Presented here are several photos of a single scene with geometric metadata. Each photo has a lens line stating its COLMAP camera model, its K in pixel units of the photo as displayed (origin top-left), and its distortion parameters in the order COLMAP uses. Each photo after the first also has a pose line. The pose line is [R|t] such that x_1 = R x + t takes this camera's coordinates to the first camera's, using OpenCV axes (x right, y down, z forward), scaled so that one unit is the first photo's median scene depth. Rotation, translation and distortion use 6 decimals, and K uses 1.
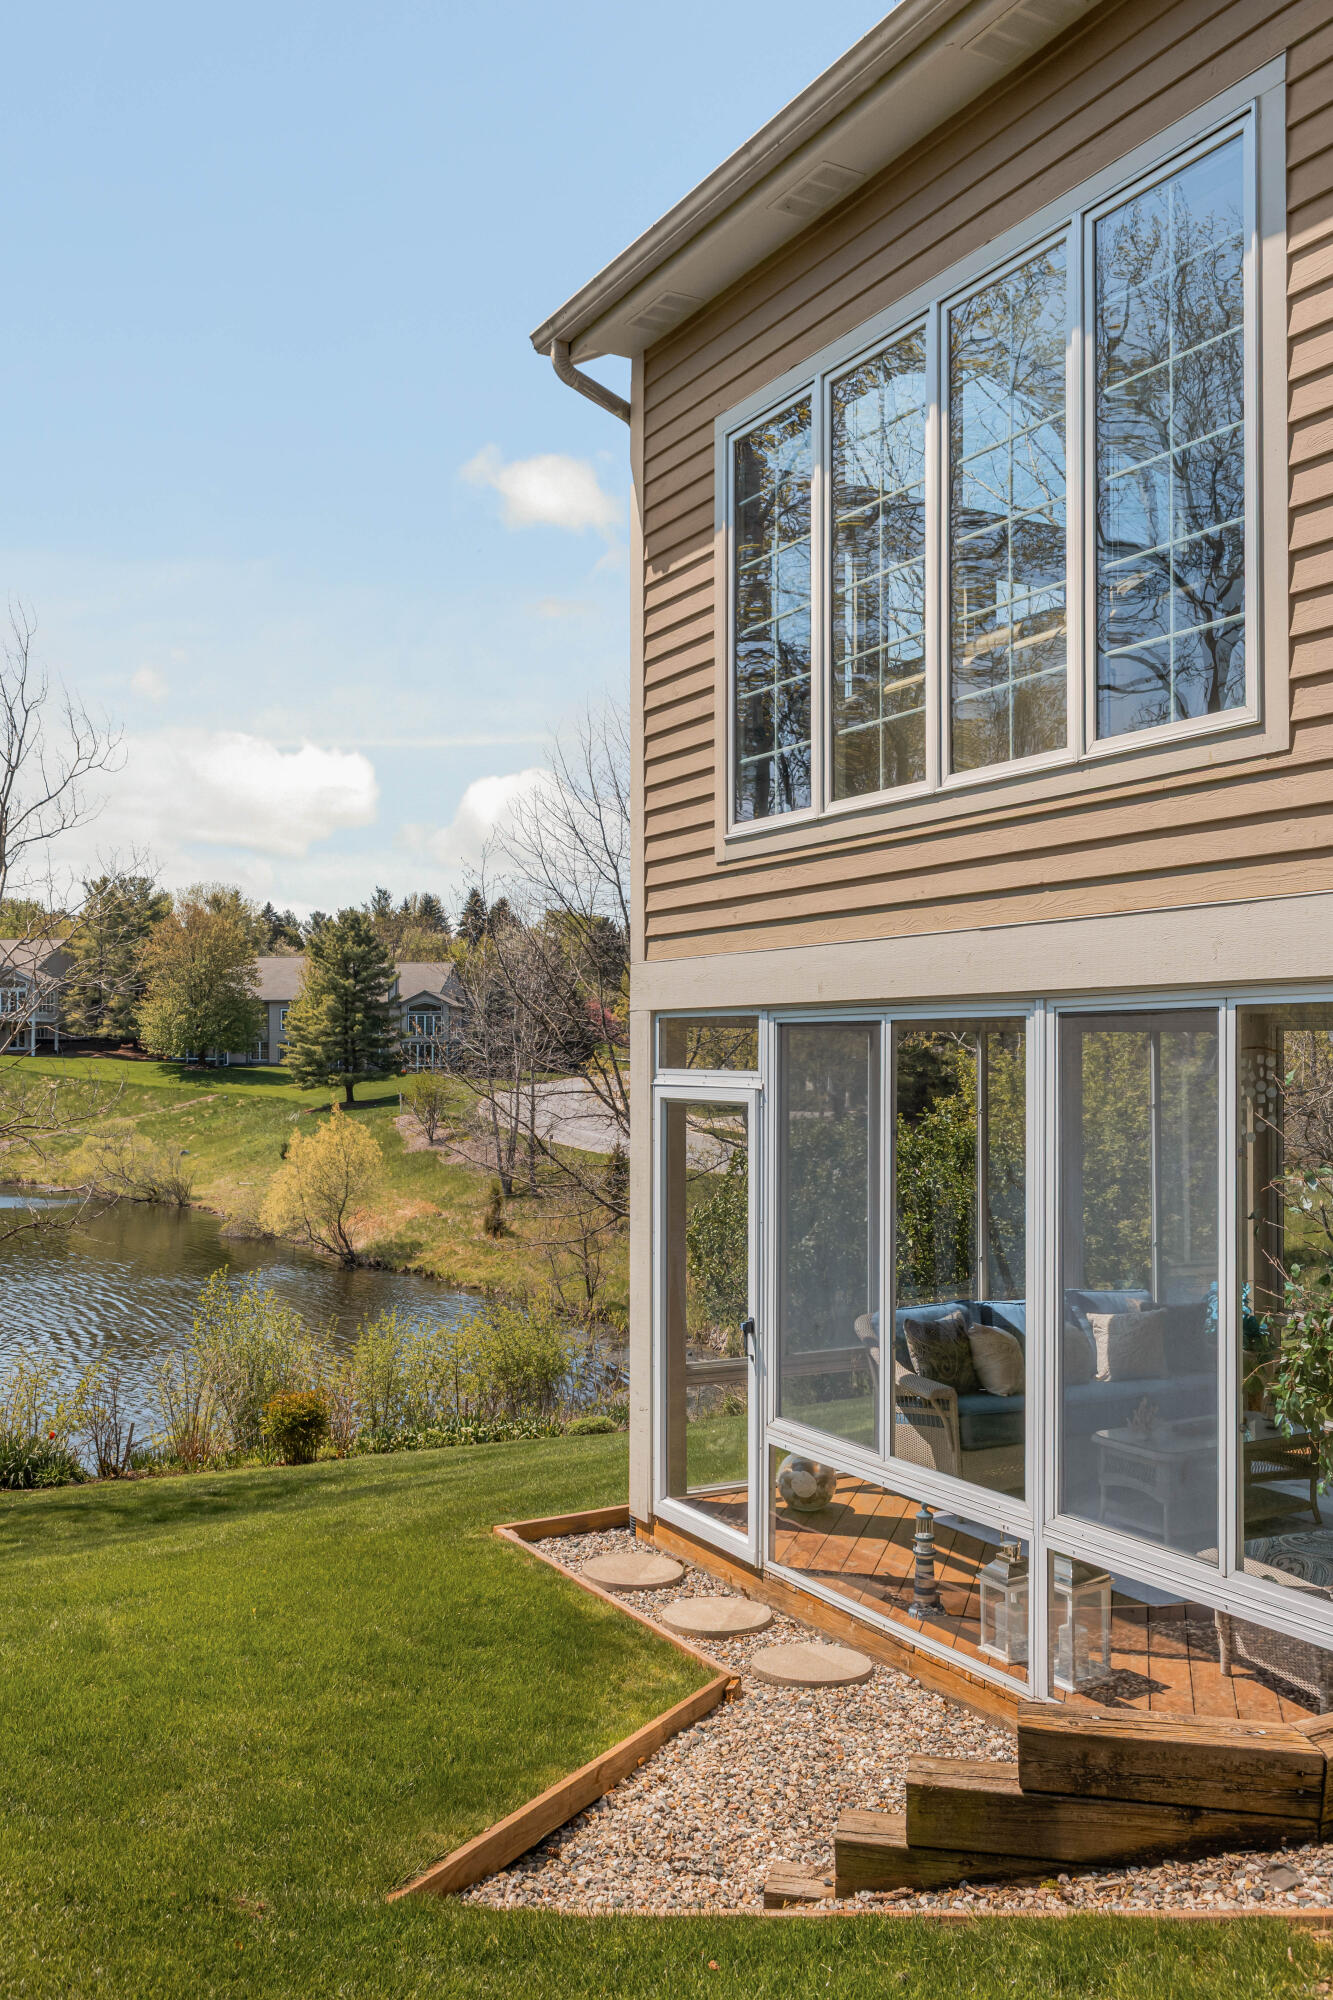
lens RADIAL K [[1713.7, 0, 670.3], [0, 1713.7, 1028.7], [0, 0, 1]] dist [0.040238, -0.002565]
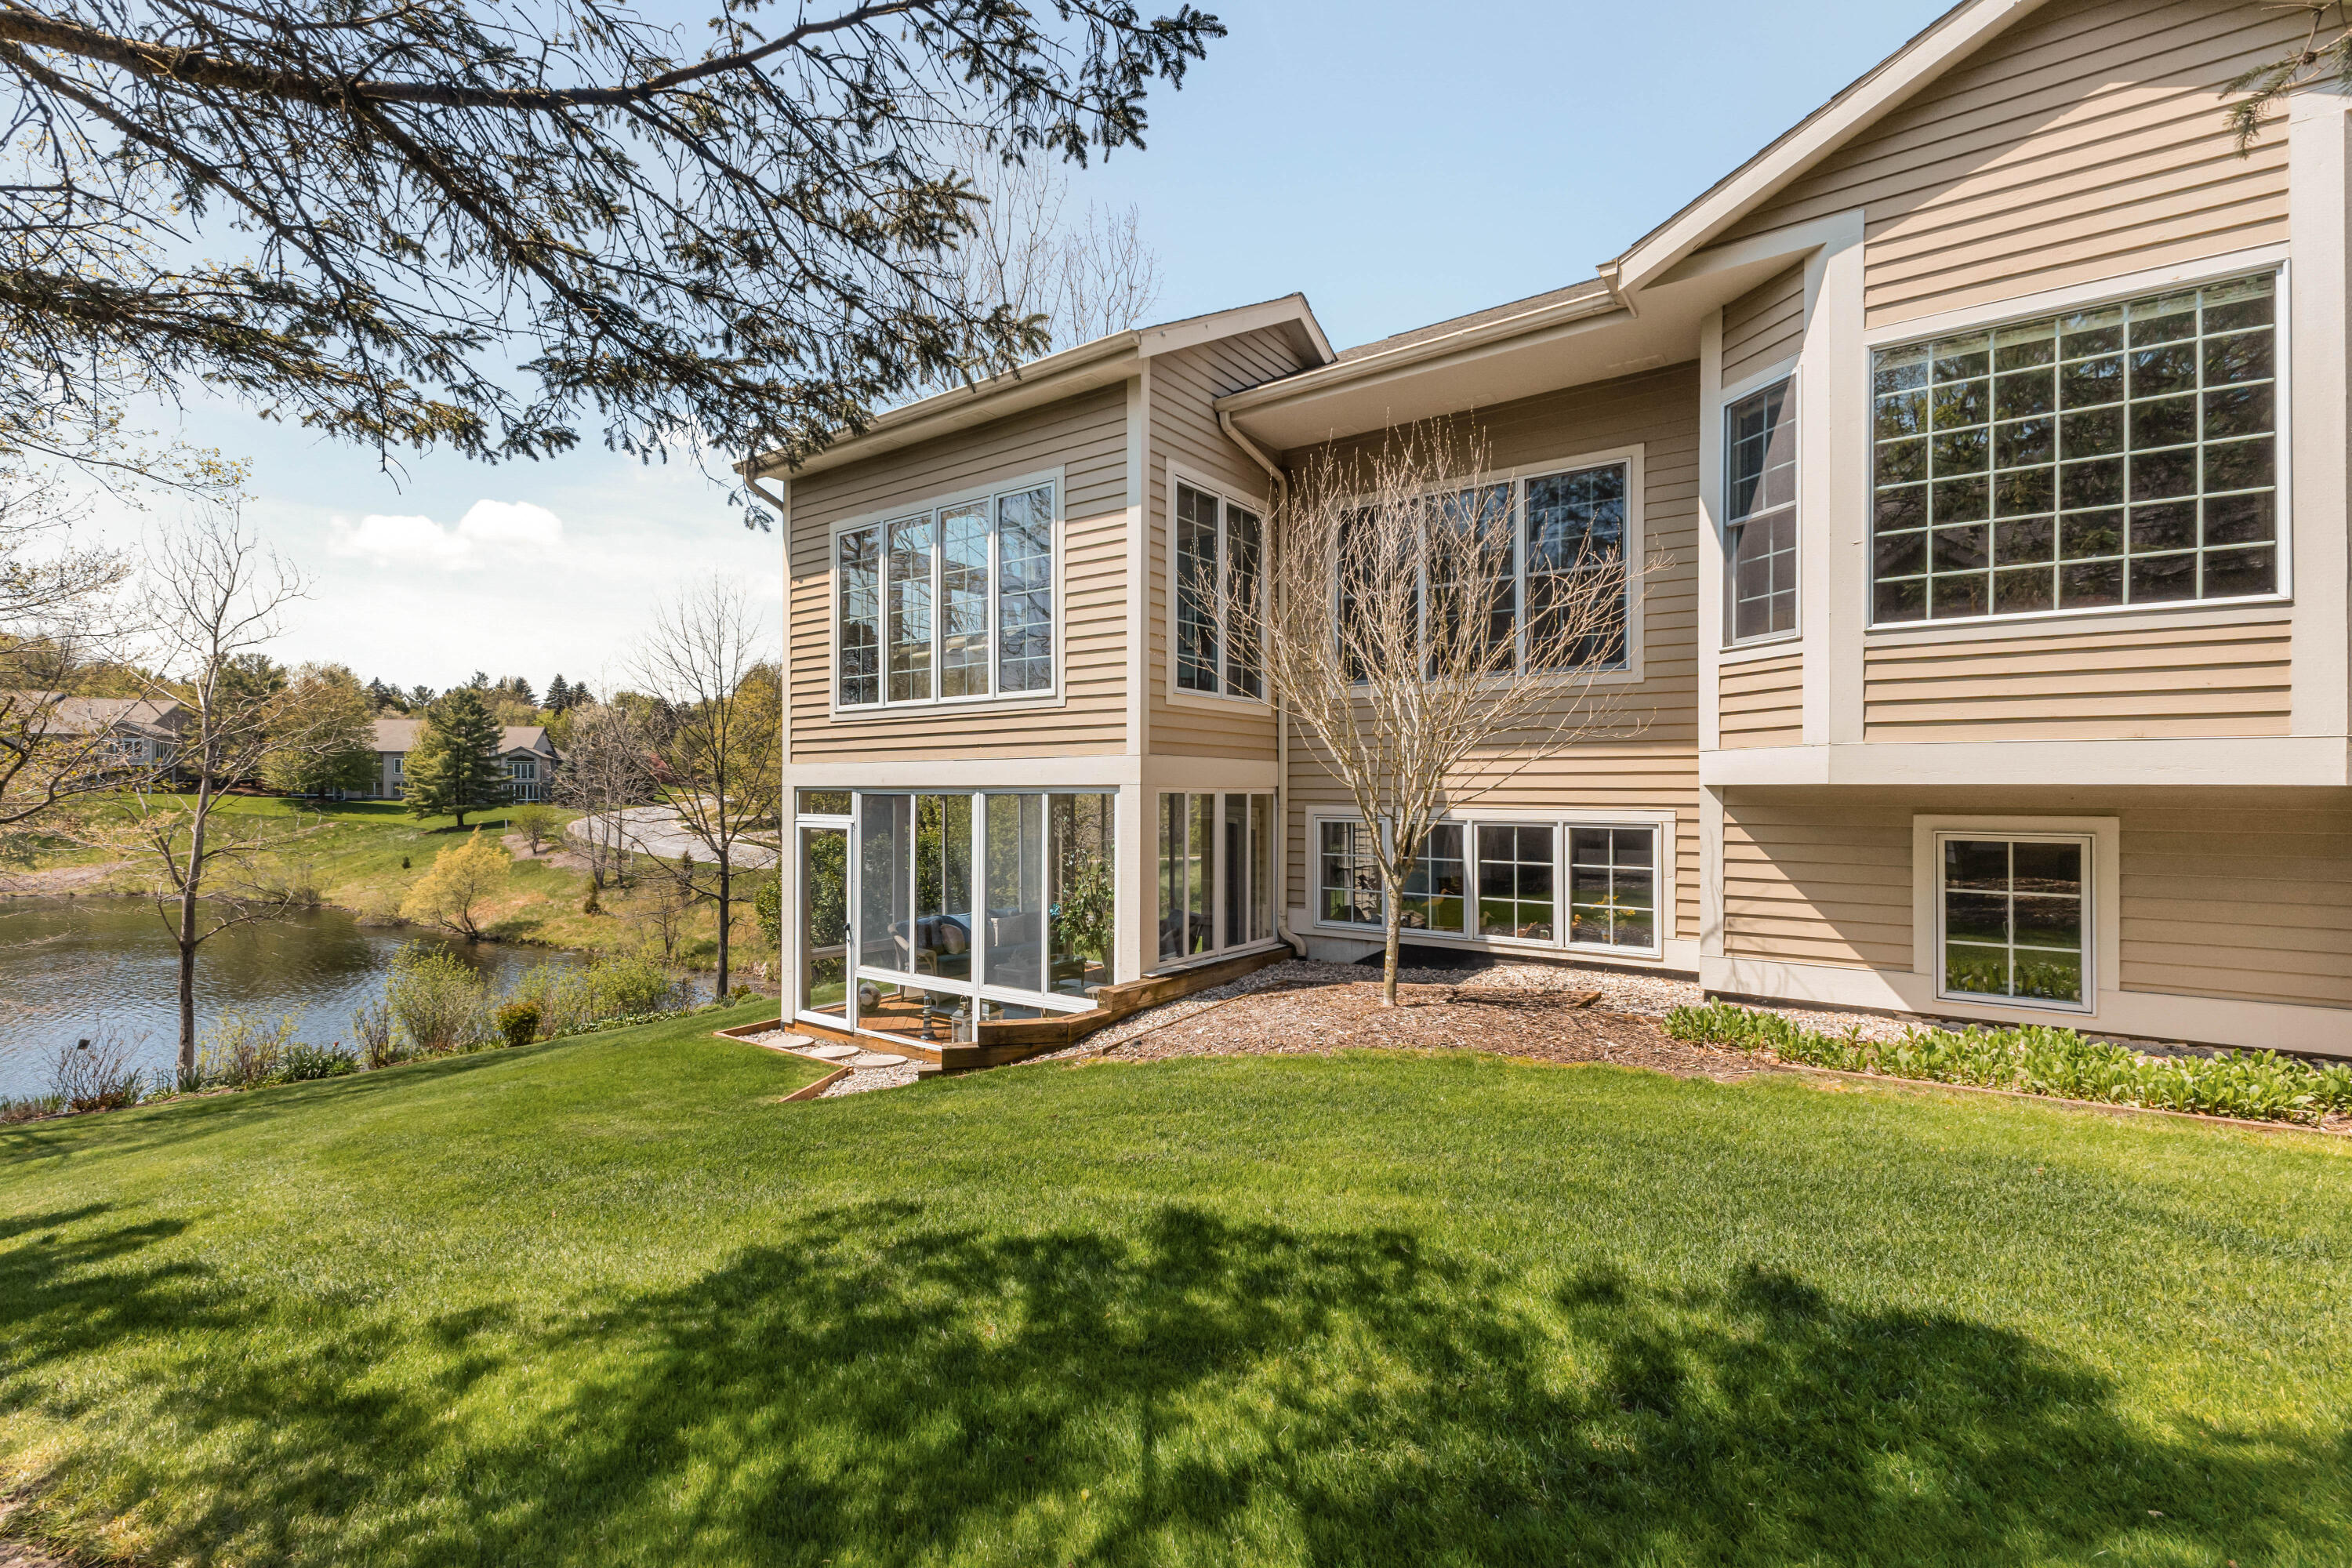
lens RADIAL K [[1015.7, 0, 1176.0], [0, 1015.7, 784.0], [0, 0, 1]] dist [0.000218, 0.000267]
pose [[0.910474, 0.002958, 0.413555, -0.110788], [-0.005801, 0.999967, 0.005619, -0.026120], [-0.413525, -0.007514, 0.910462, -0.391398]]
